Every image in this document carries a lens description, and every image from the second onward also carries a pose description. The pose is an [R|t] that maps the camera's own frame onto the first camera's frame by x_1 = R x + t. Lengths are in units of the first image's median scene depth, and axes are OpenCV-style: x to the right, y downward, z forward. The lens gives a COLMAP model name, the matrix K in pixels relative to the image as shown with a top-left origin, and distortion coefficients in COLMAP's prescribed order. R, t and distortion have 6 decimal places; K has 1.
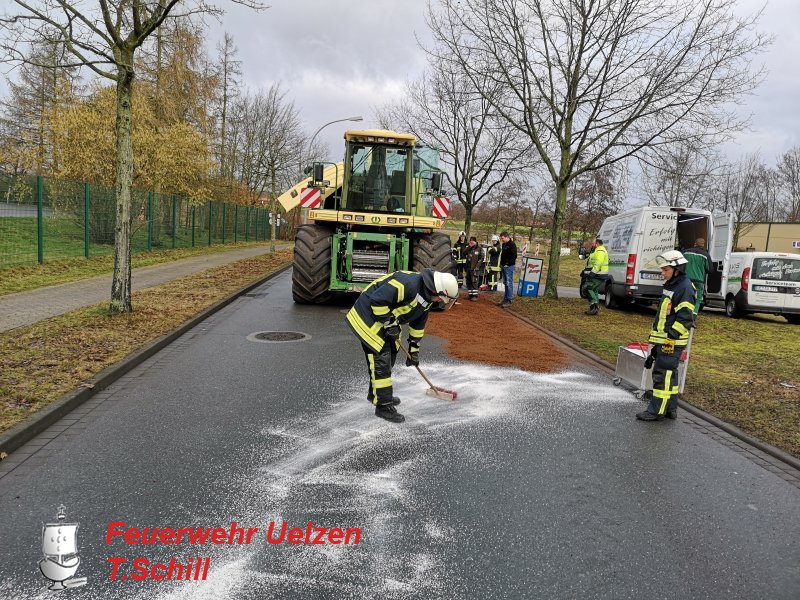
lens RADIAL K [[657.0, 0, 400.0], [0, 657.0, 300.0], [0, 0, 1]] dist [0.090022, -0.174103]
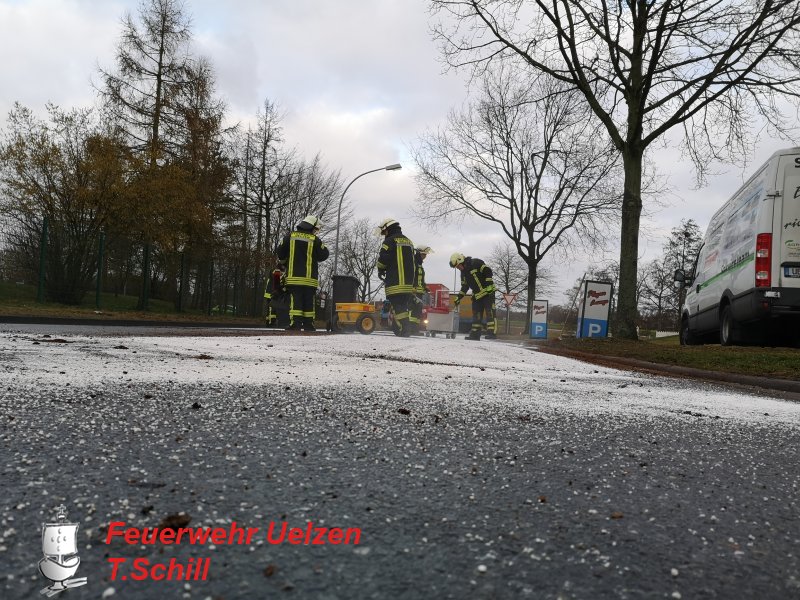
lens RADIAL K [[657.0, 0, 400.0], [0, 657.0, 300.0], [0, 0, 1]] dist [0.090022, -0.174103]
pose [[0.987174, -0.022345, -0.158077, 0.095766], [-0.006204, 0.984039, -0.177843, 0.056261], [0.159528, 0.176543, 0.971279, 0.294159]]
